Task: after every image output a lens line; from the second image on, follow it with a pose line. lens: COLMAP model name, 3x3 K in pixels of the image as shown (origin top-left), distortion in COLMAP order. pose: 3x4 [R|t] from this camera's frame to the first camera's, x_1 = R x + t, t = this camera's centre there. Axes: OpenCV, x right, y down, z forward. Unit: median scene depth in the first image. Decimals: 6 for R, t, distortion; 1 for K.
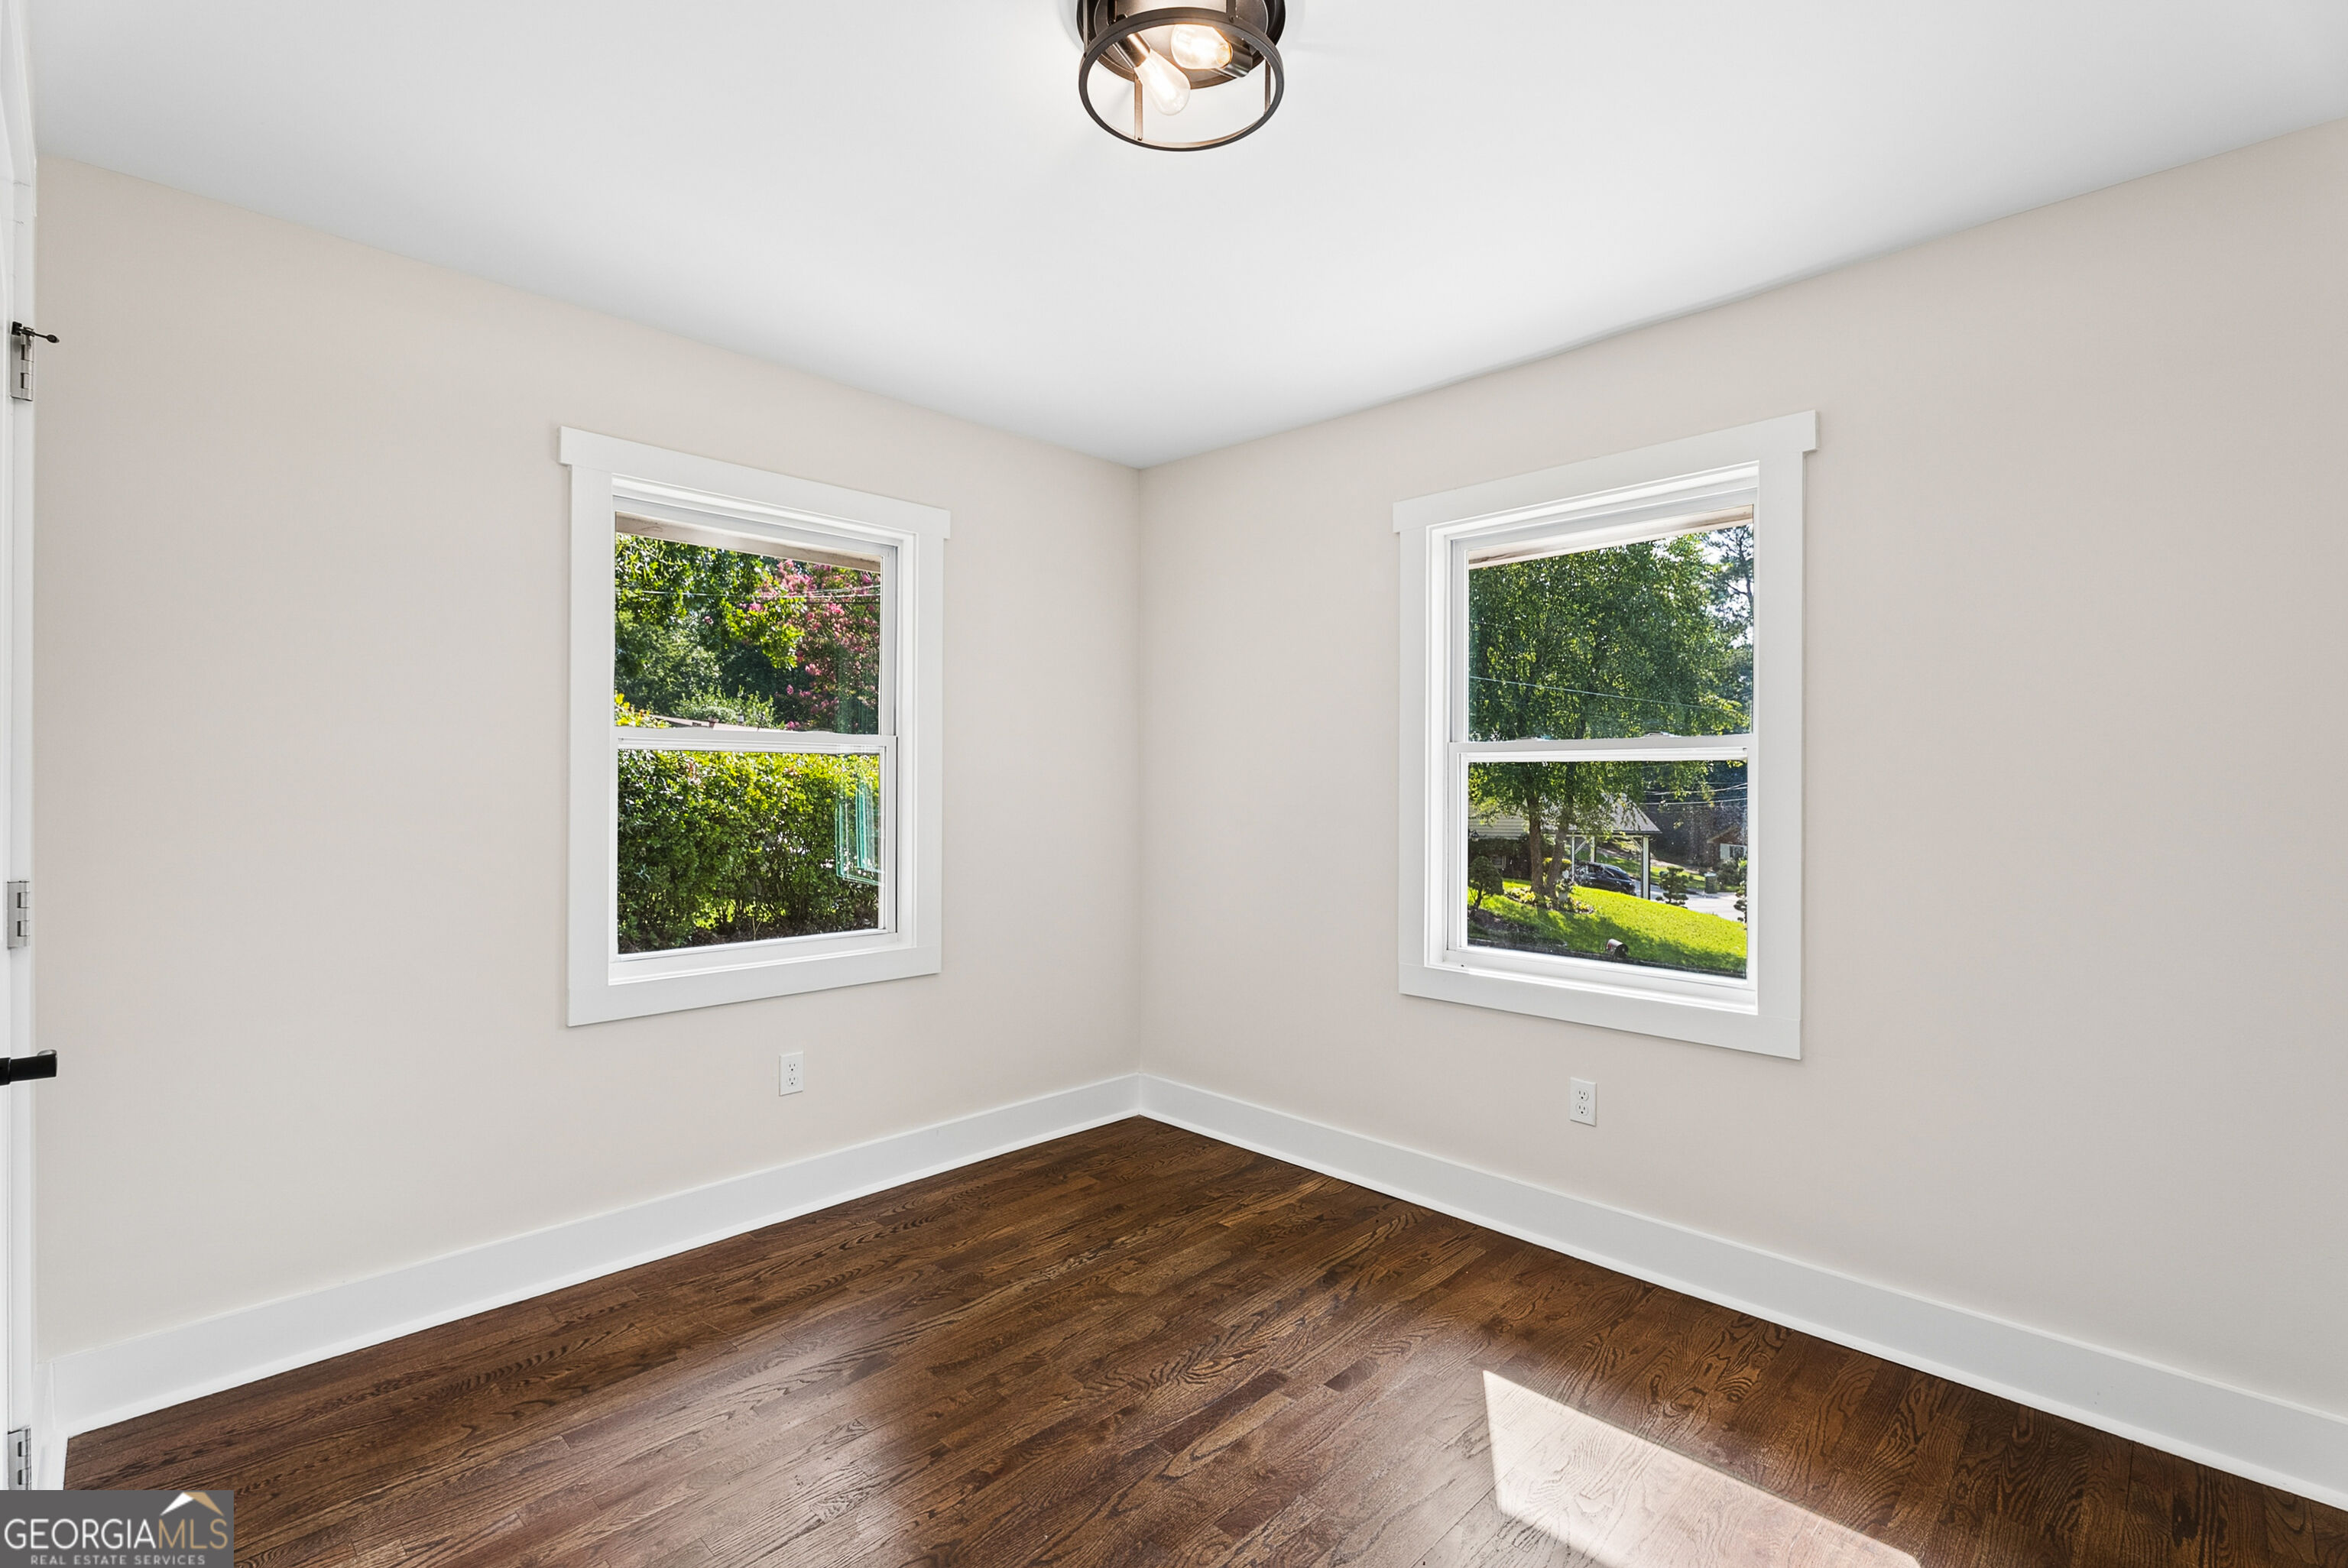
lens RADIAL K [[1053.9, 0, 1157.8], [0, 1053.9, 782.2], [0, 0, 1]] dist [0.000763, -0.006061]
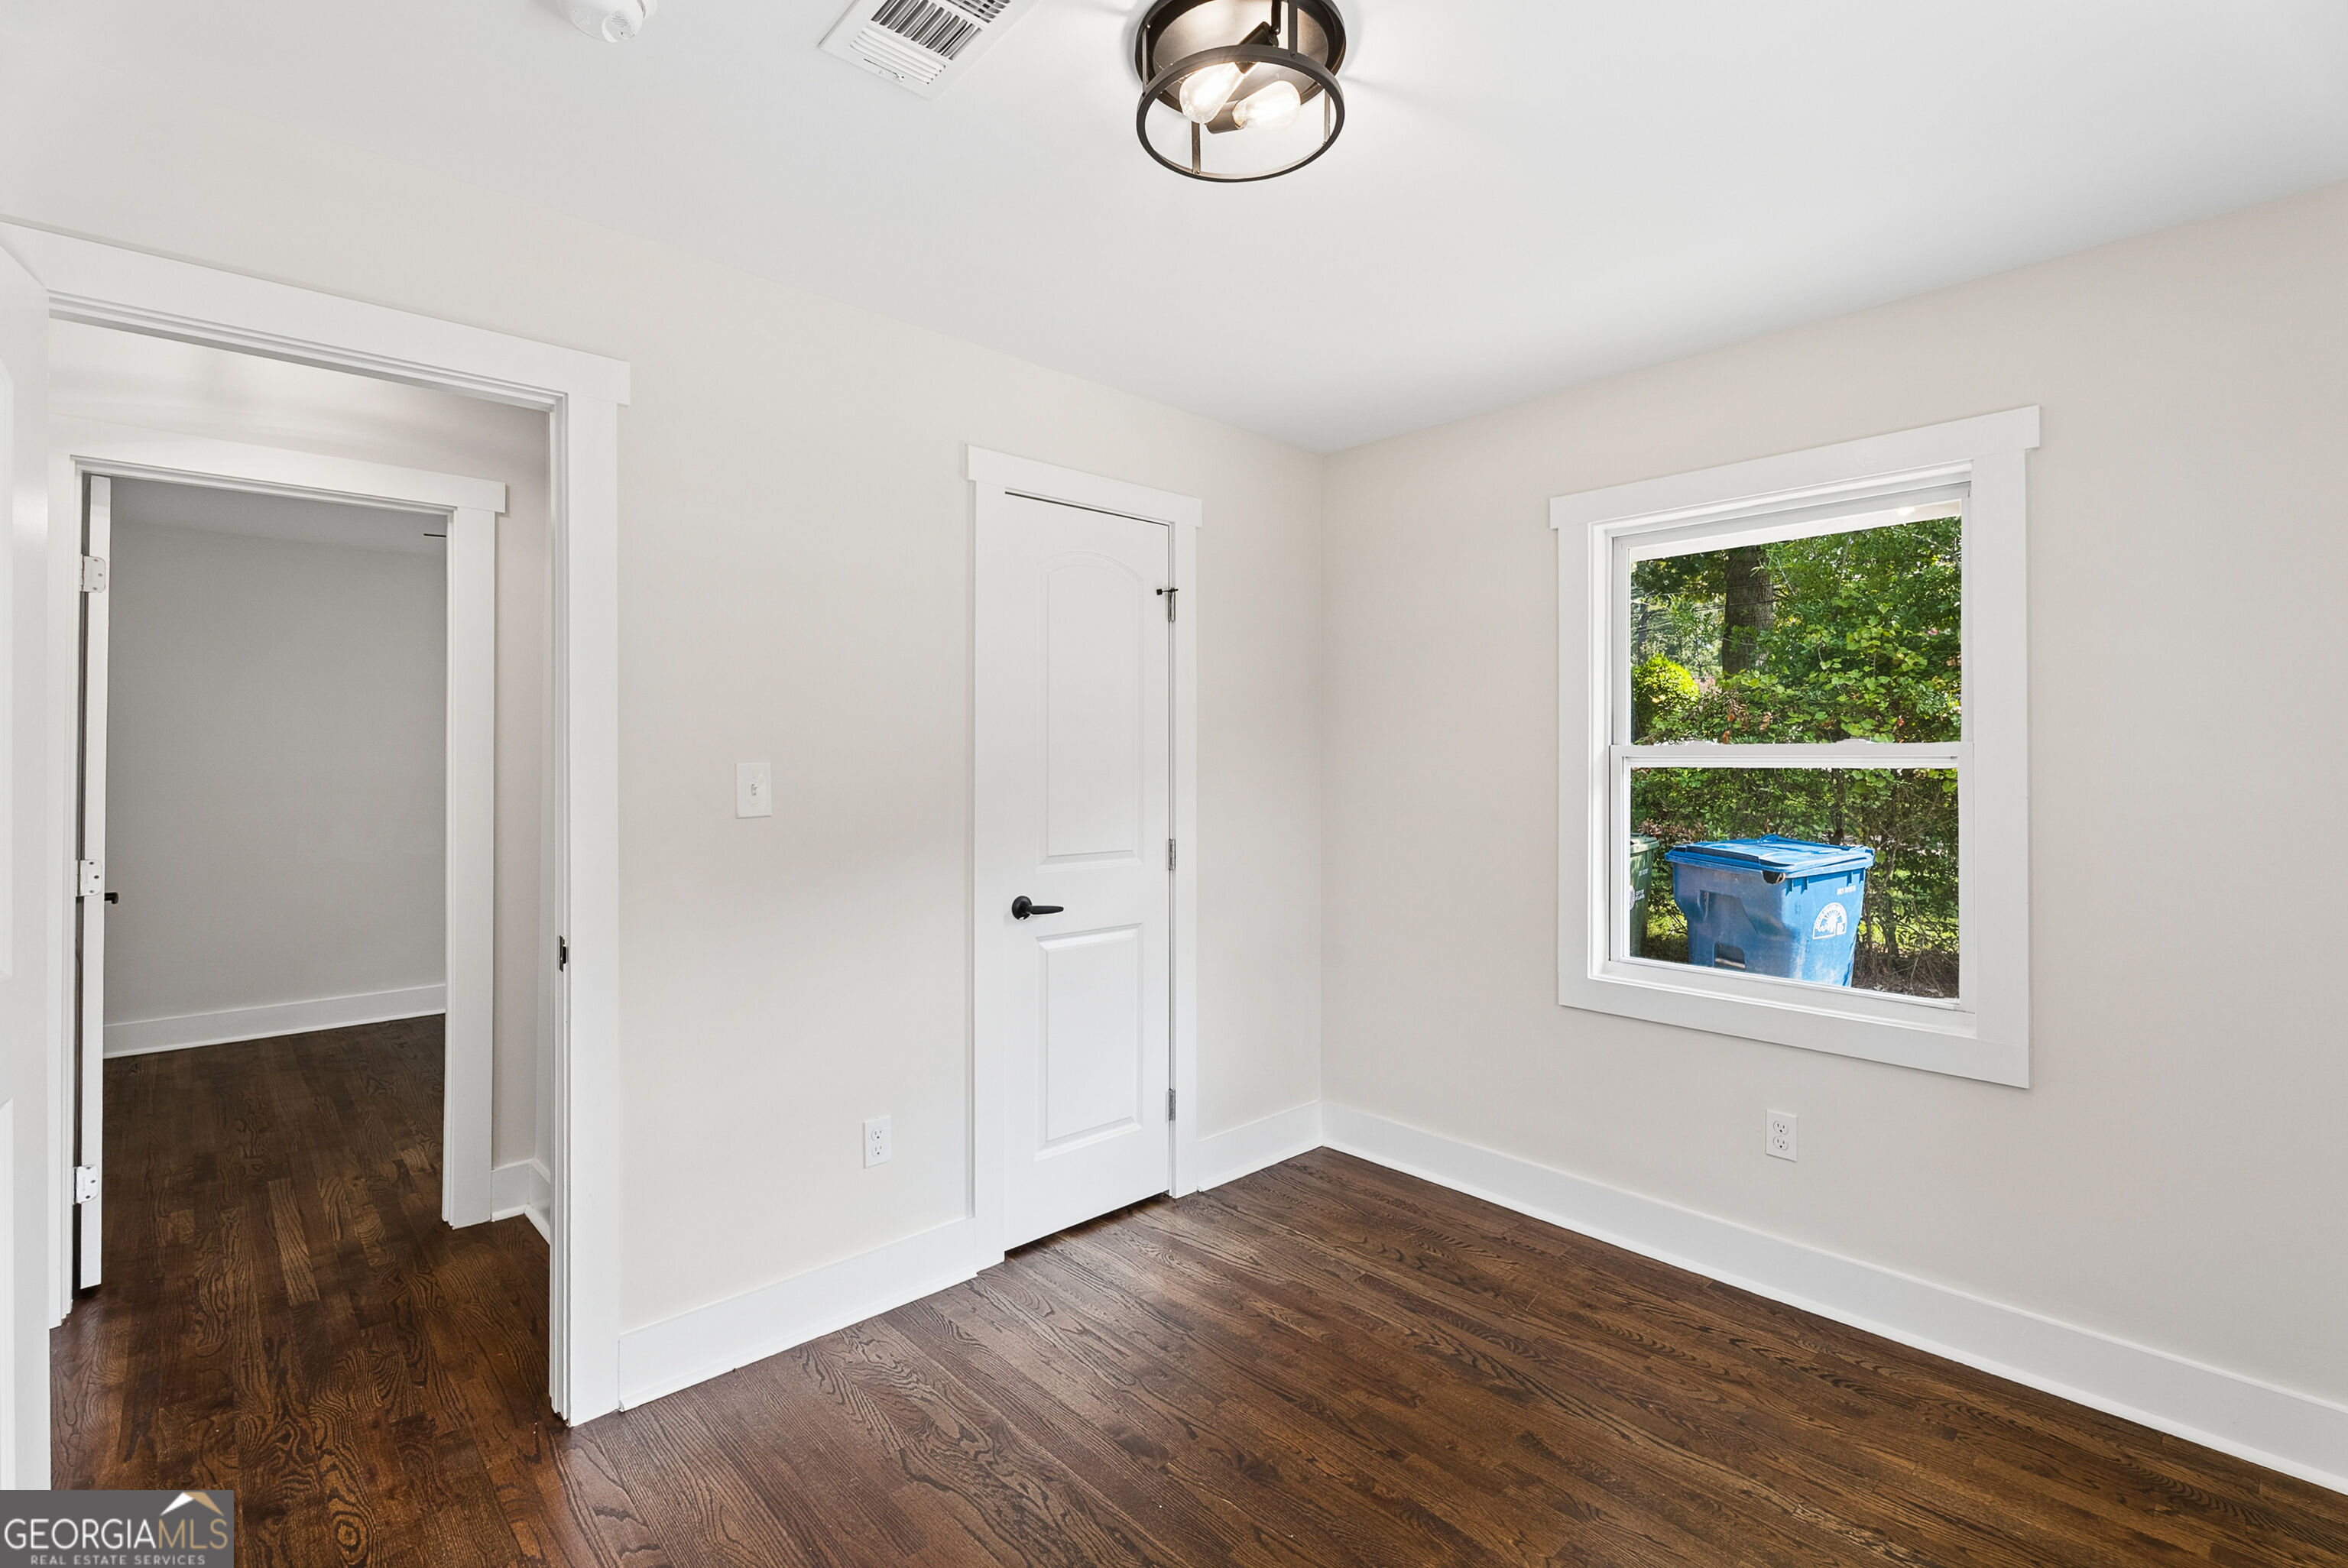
lens RADIAL K [[1053.9, 0, 1157.8], [0, 1053.9, 782.2], [0, 0, 1]] dist [0.000763, -0.006061]
pose [[-0.056932, 0.013417, -0.998288, 0.618376], [-0.002315, 0.999905, 0.013571, -0.026389], [0.998375, 0.003083, -0.056896, 0.617682]]
